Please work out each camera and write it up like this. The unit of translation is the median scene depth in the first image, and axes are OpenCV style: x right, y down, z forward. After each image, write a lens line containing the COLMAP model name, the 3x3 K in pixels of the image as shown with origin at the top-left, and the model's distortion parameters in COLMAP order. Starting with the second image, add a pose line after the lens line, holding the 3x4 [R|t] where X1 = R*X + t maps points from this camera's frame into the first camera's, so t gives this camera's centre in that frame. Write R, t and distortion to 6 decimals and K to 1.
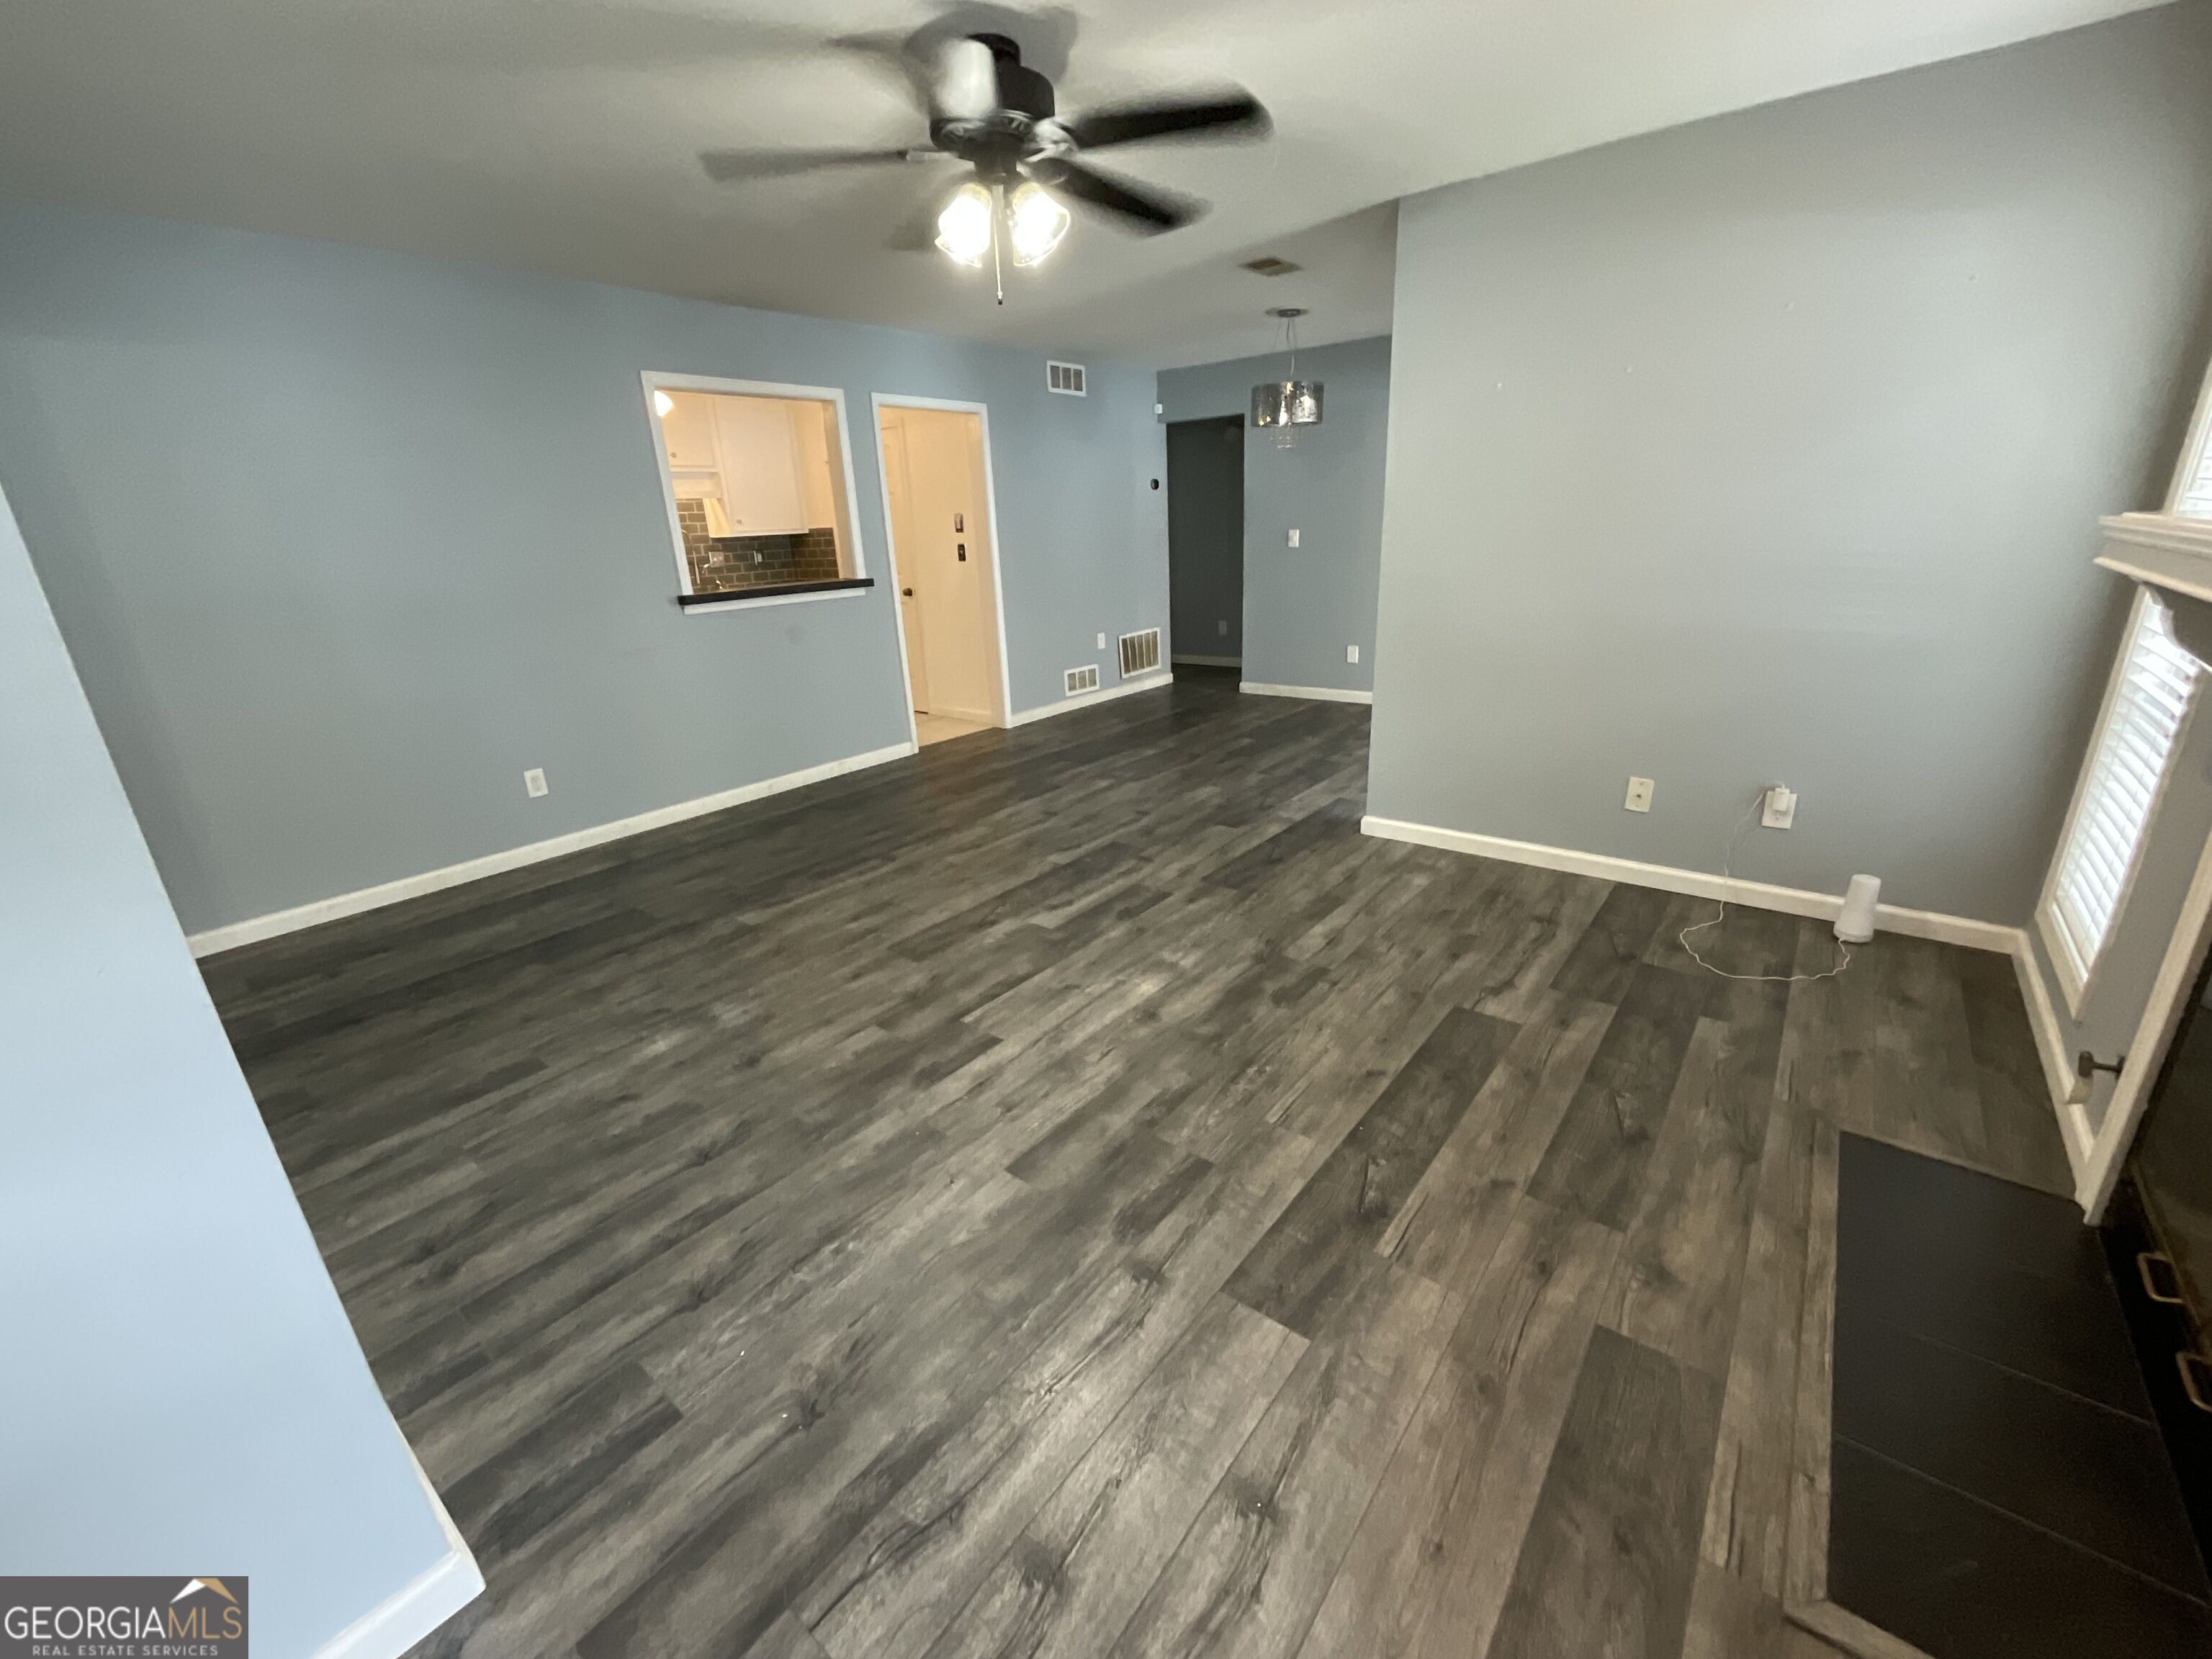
lens RADIAL K [[895.5, 0, 1105.9], [0, 895.5, 831.4], [0, 0, 1]] dist [-0.001239, 0.001872]
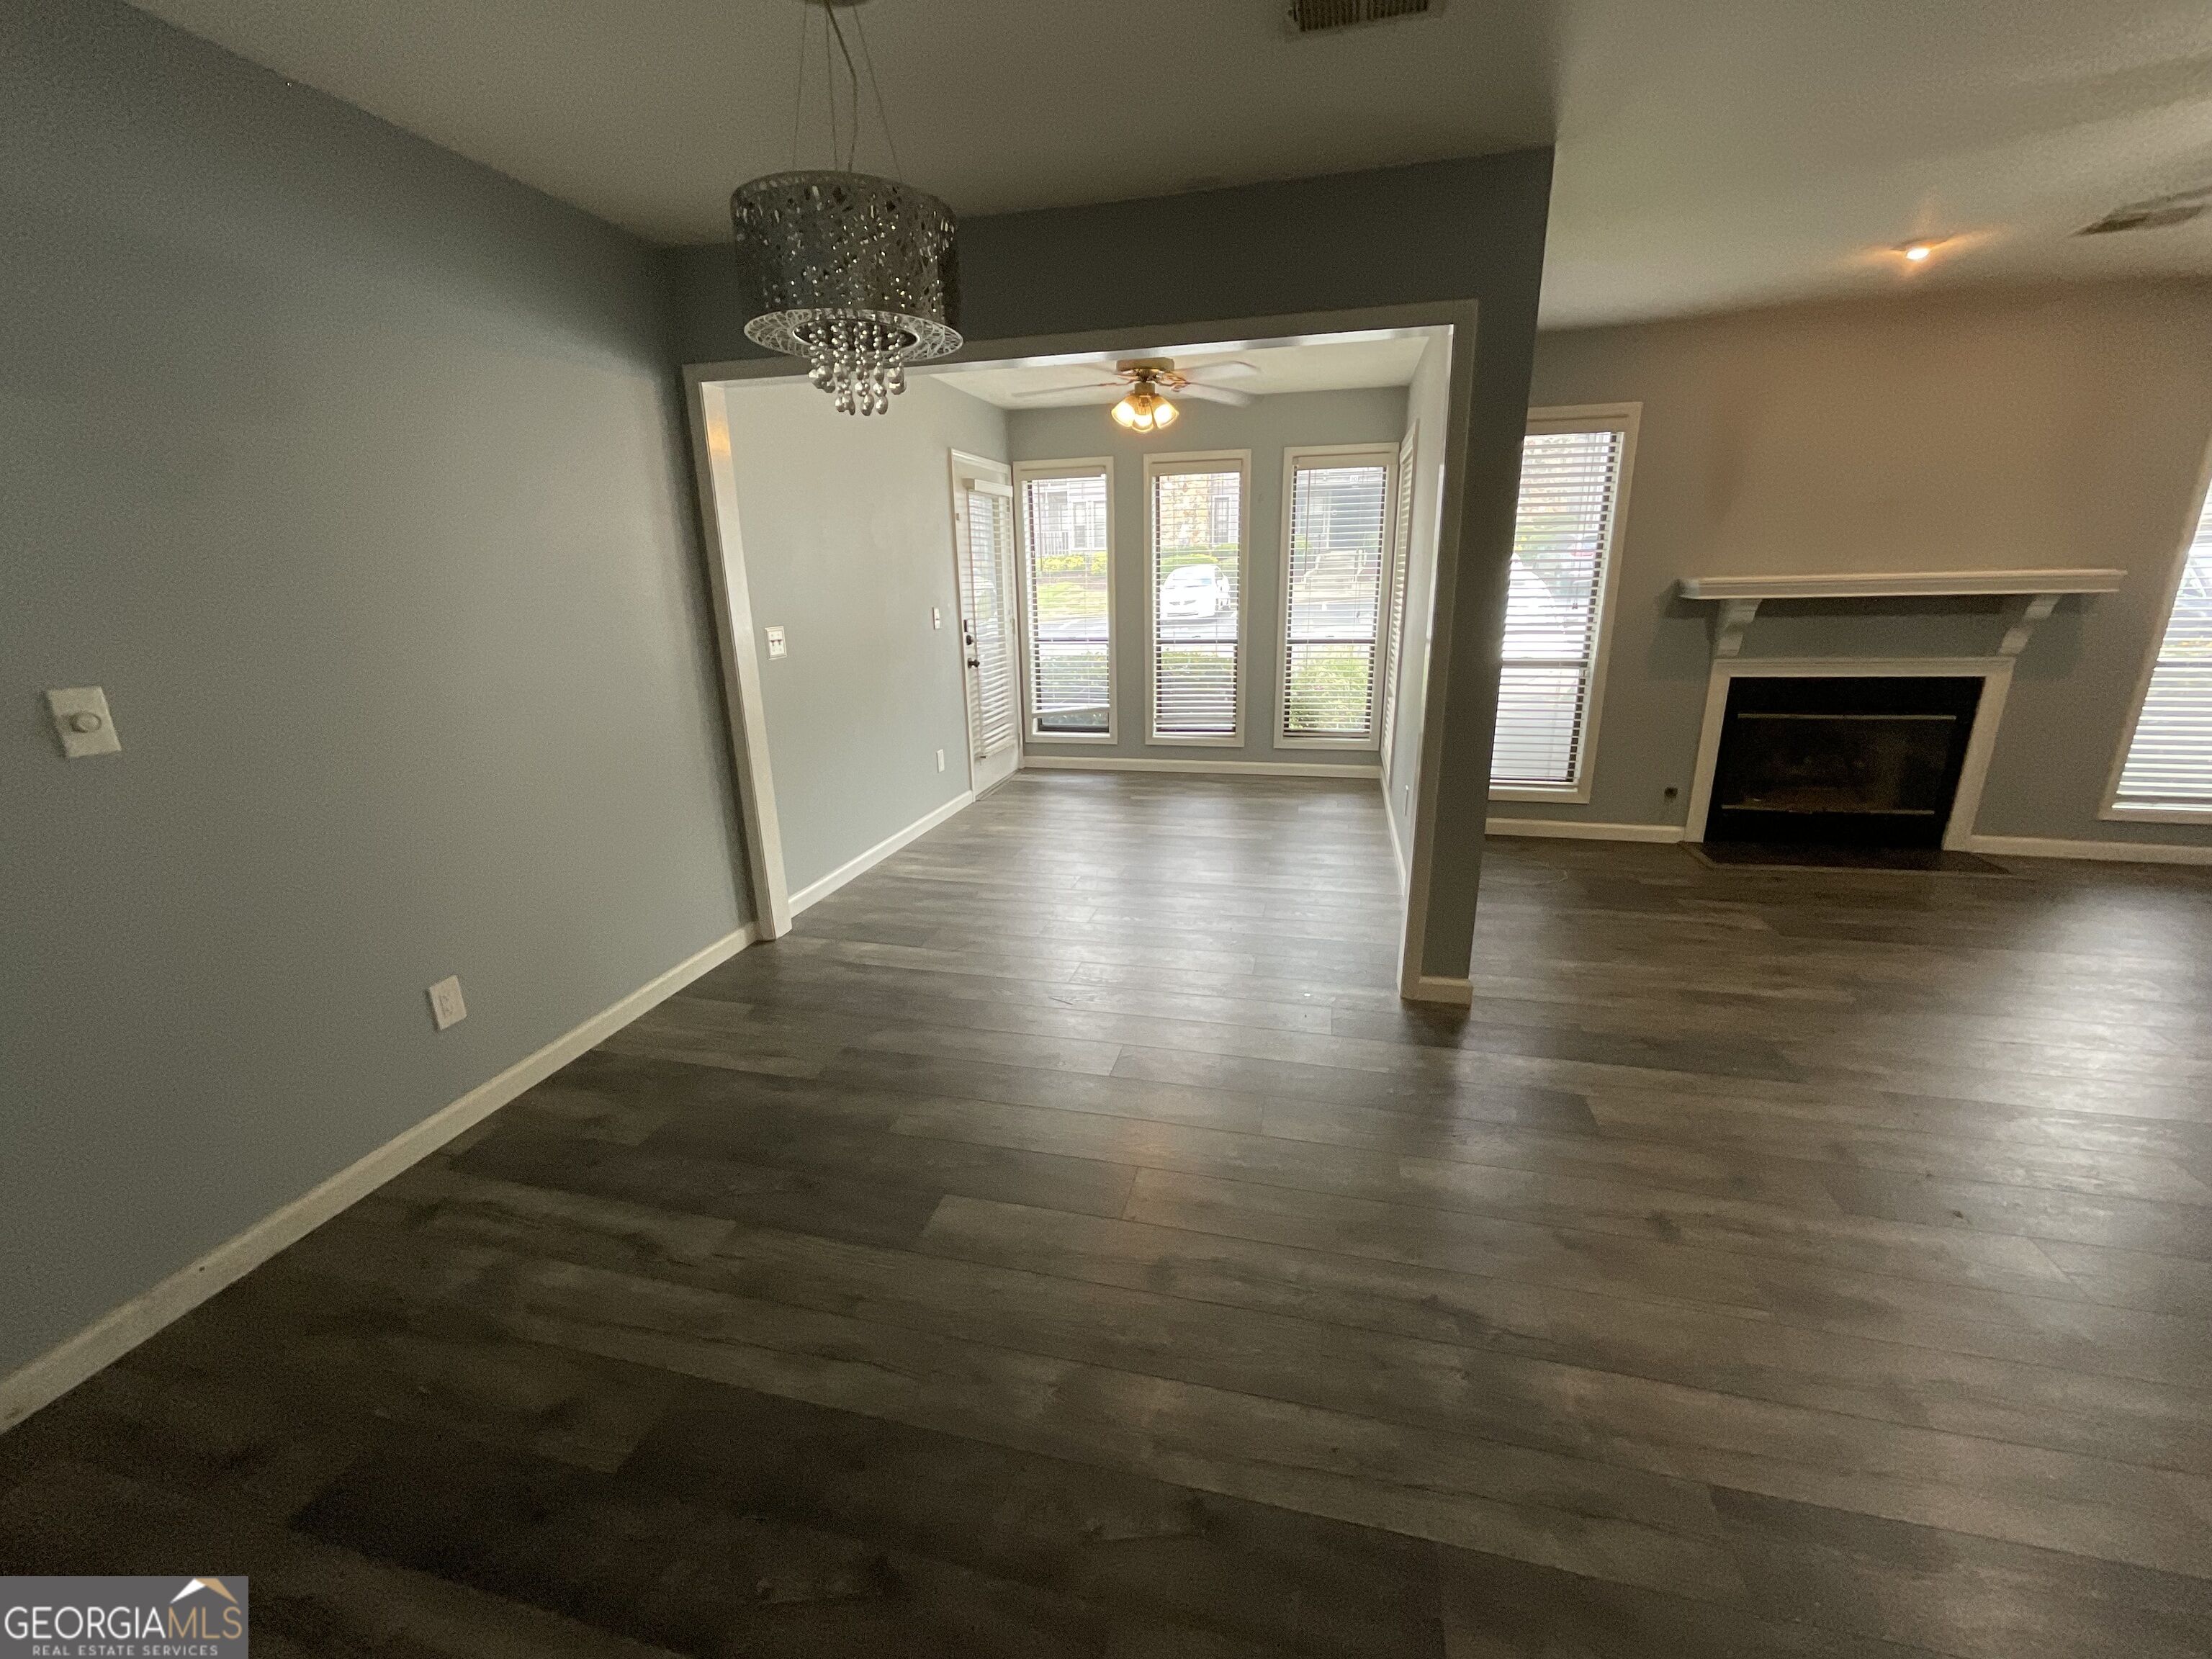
lens RADIAL K [[895.5, 0, 1109.7], [0, 895.5, 824.7], [0, 0, 1]] dist [-0.001239, 0.001872]
pose [[-0.417107, -0.204639, 0.885520, -0.342800], [0.332093, 0.872633, 0.358087, -0.767295], [-0.846012, 0.443435, -0.296022, 2.183480]]
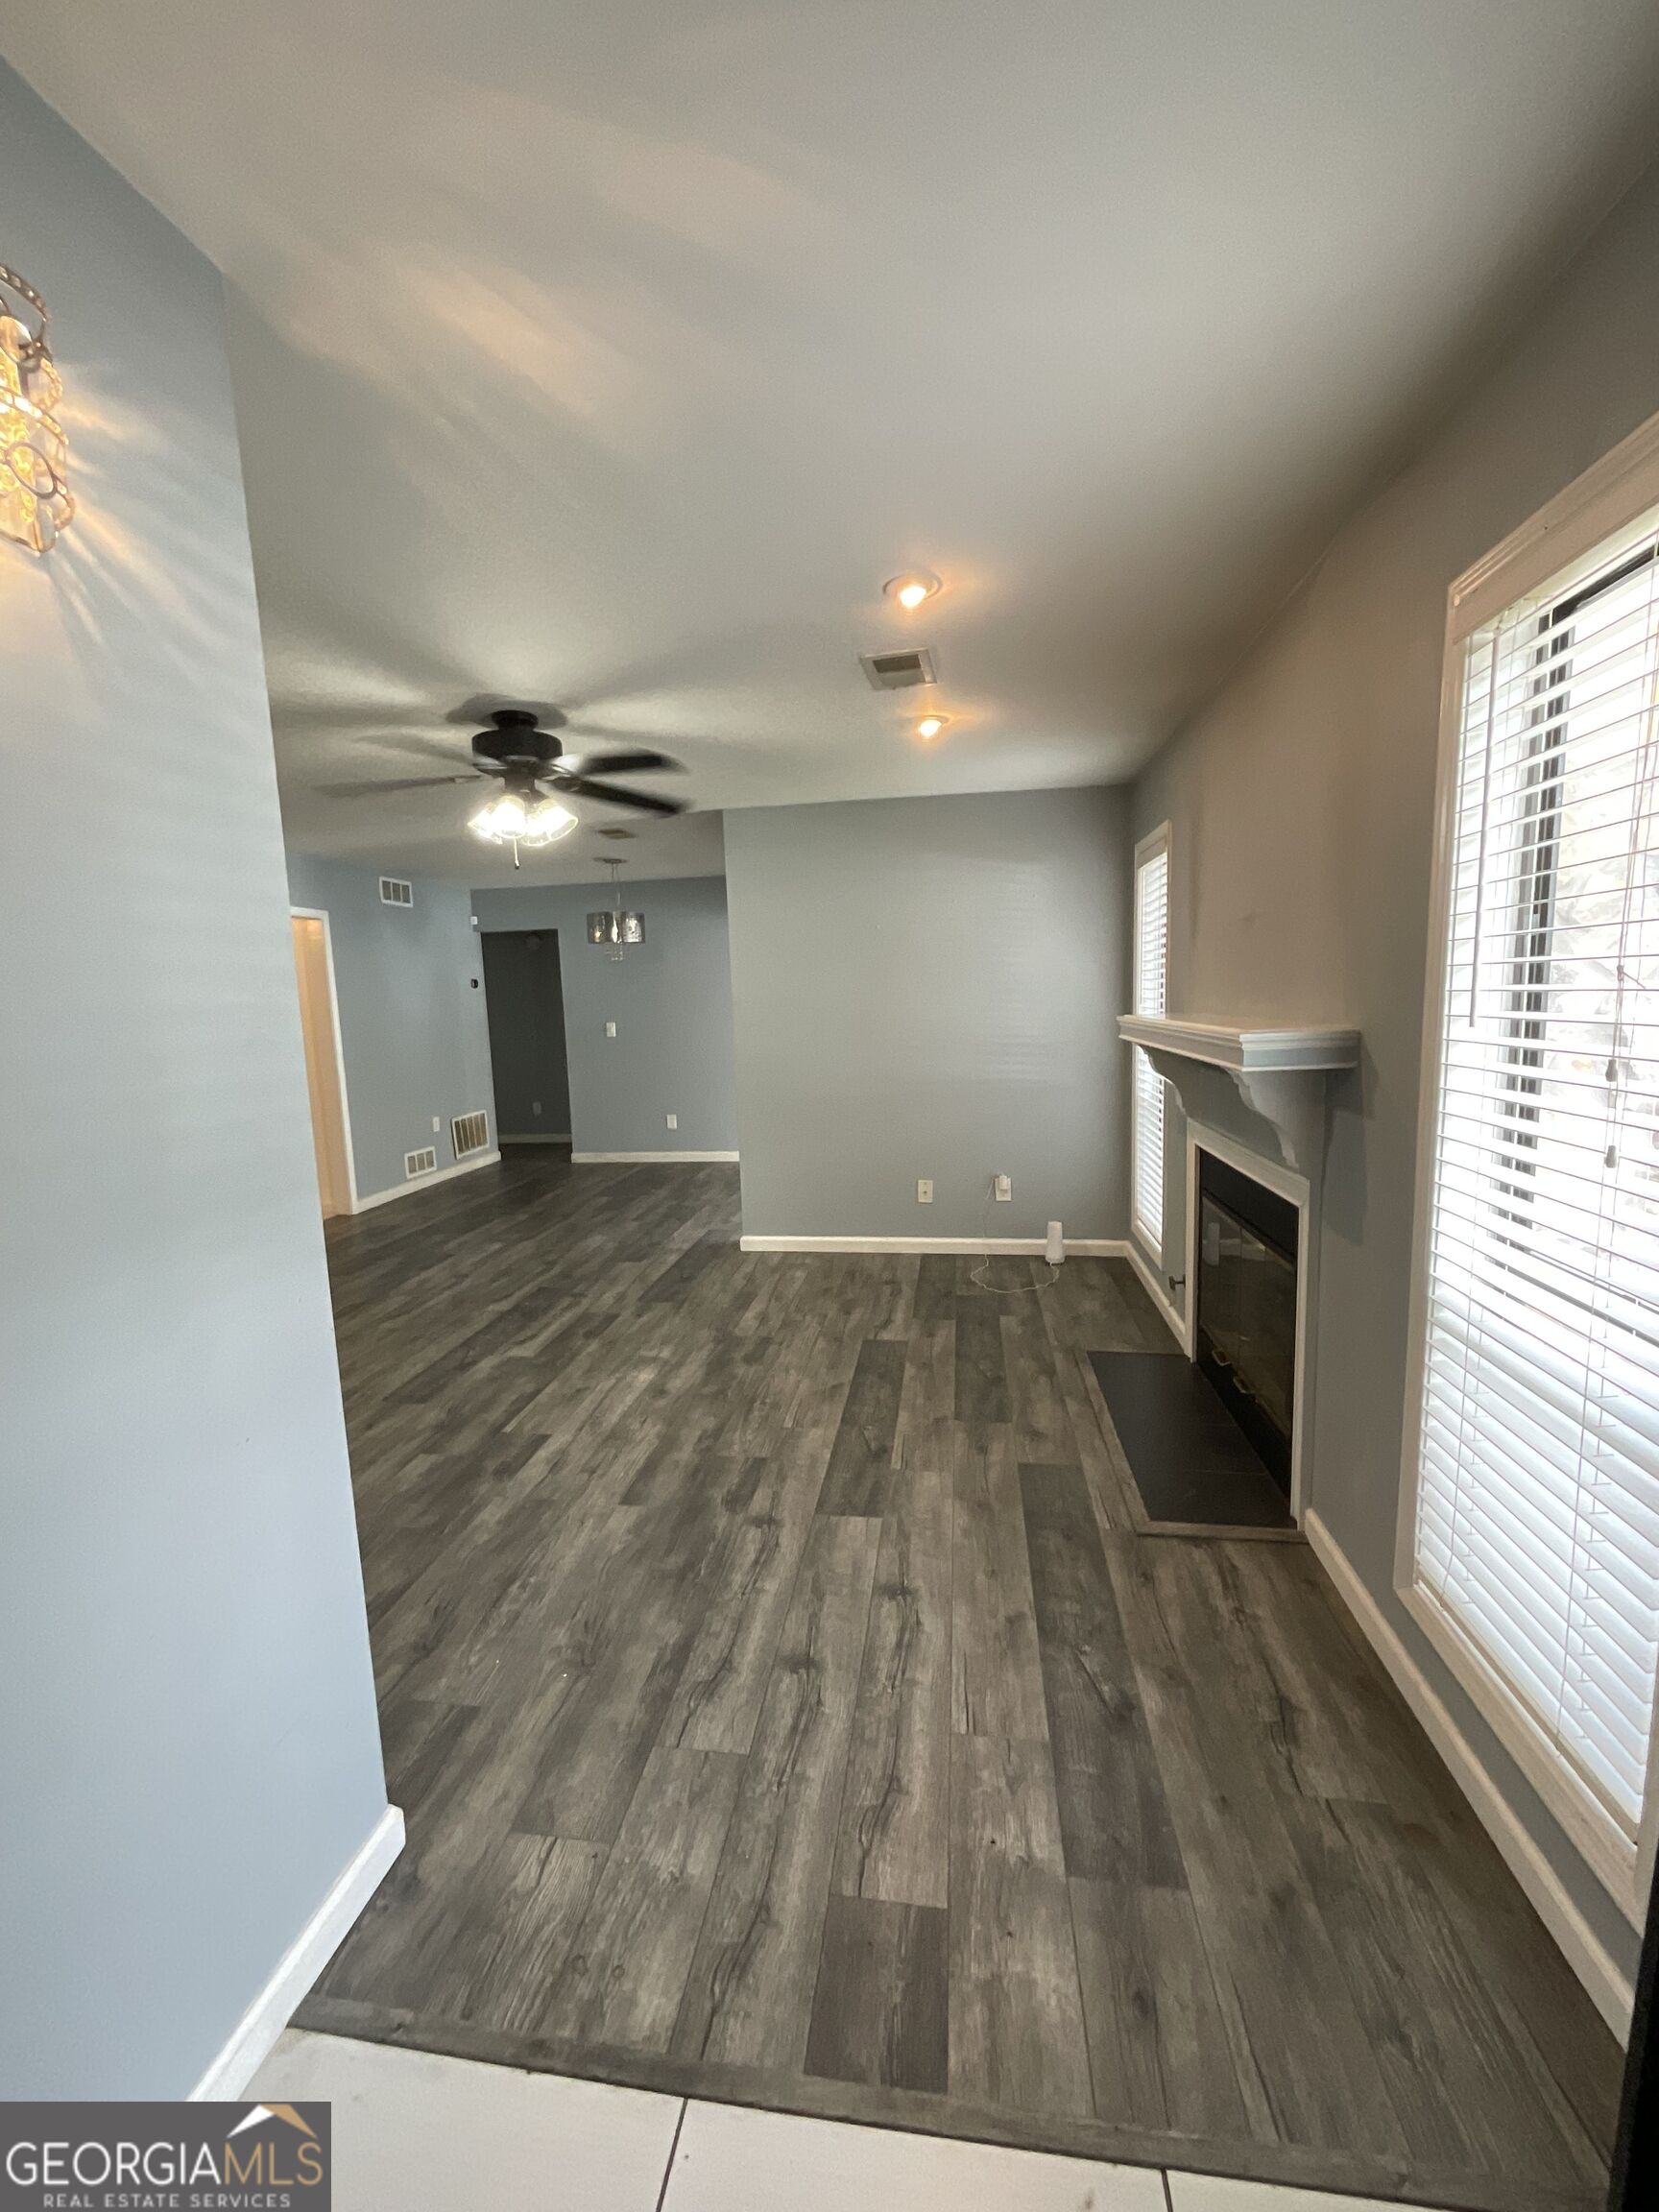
lens RADIAL K [[895.5, 0, 814.6], [0, 895.5, 1108.0], [0, 0, 1]] dist [-0.001239, 0.001872]
pose [[0.869118, -0.050850, 0.491983, -0.366177], [0.160876, 0.969676, -0.183975, 0.086846], [-0.467709, 0.239044, 0.850944, -0.270082]]
